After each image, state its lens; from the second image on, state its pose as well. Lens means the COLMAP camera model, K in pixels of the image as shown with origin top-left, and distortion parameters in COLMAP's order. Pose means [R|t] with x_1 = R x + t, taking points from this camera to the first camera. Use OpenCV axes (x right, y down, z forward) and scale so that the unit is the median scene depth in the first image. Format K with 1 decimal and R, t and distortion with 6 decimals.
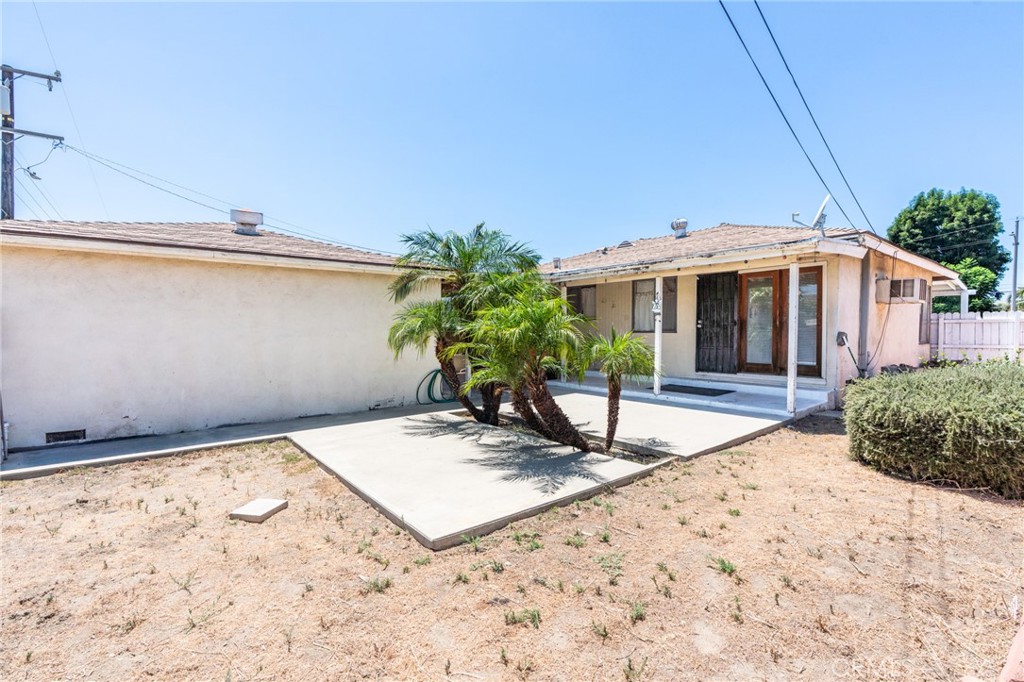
lens RADIAL K [[457.5, 0, 510.0], [0, 457.5, 339.2], [0, 0, 1]] dist [-0.017069, 0.008132]
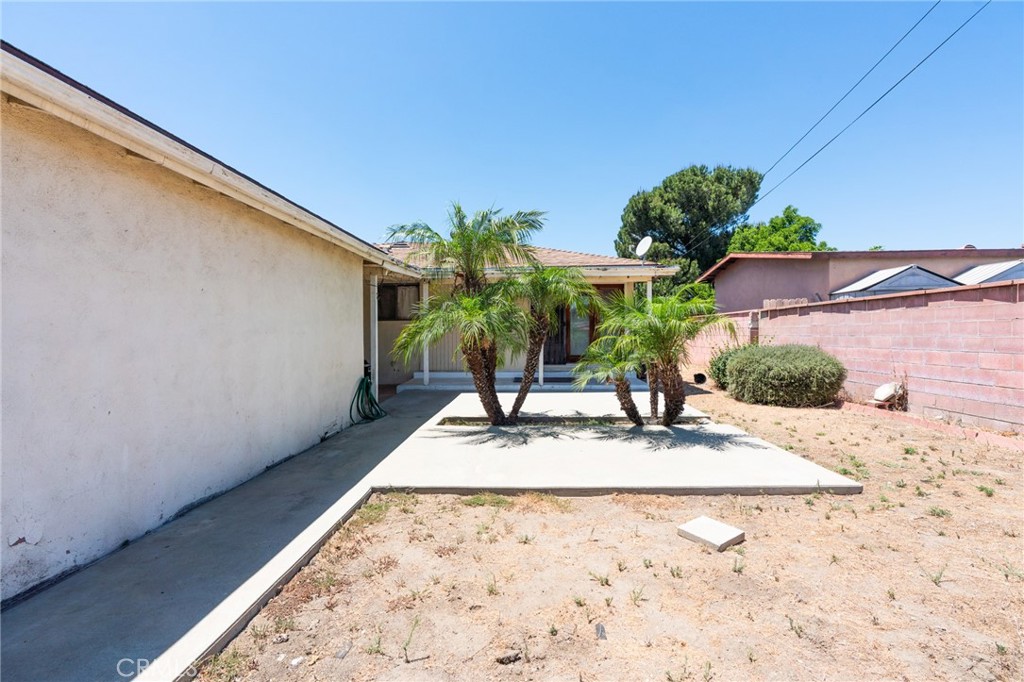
lens RADIAL K [[457.5, 0, 510.0], [0, 457.5, 339.2], [0, 0, 1]] dist [-0.017069, 0.008132]
pose [[0.660092, -0.010579, 0.751110, -0.728166], [0.020570, 0.999780, -0.003996, 0.011555], [-0.750903, 0.018088, 0.660165, 0.375967]]
